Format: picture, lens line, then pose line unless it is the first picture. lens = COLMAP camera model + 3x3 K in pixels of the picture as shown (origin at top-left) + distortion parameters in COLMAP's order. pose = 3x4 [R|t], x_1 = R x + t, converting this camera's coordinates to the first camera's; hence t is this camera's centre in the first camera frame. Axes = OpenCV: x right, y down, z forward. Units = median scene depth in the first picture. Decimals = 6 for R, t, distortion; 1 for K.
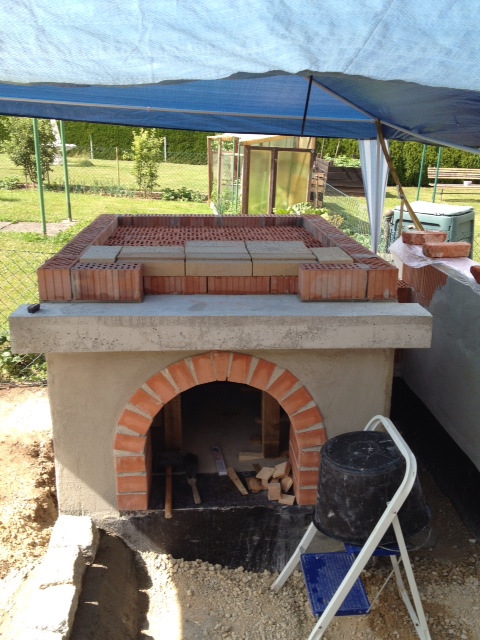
lens RADIAL K [[595.3, 0, 241.4], [0, 595.3, 319.3], [0, 0, 1]] dist [-0.017049, 0.000000]
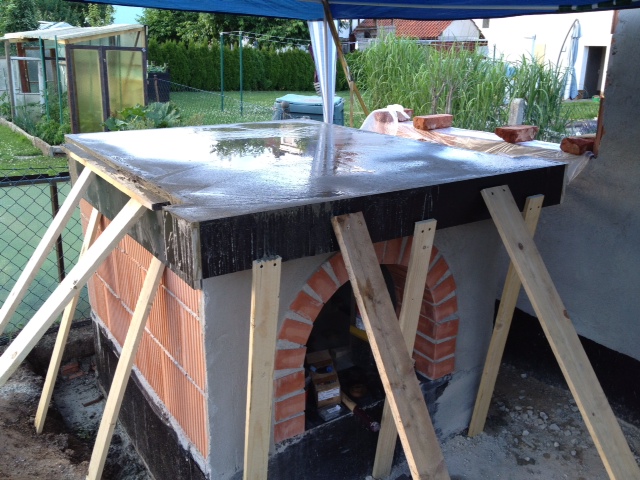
lens RADIAL K [[595.3, 0, 319.6], [0, 595.3, 240.6], [0, 0, 1]] dist [-0.017049, 0.000000]
pose [[0.869875, -0.159917, 0.466631, -0.494612], [0.150328, 0.986934, 0.057992, 0.000640], [-0.469808, 0.019702, 0.882549, 0.223416]]
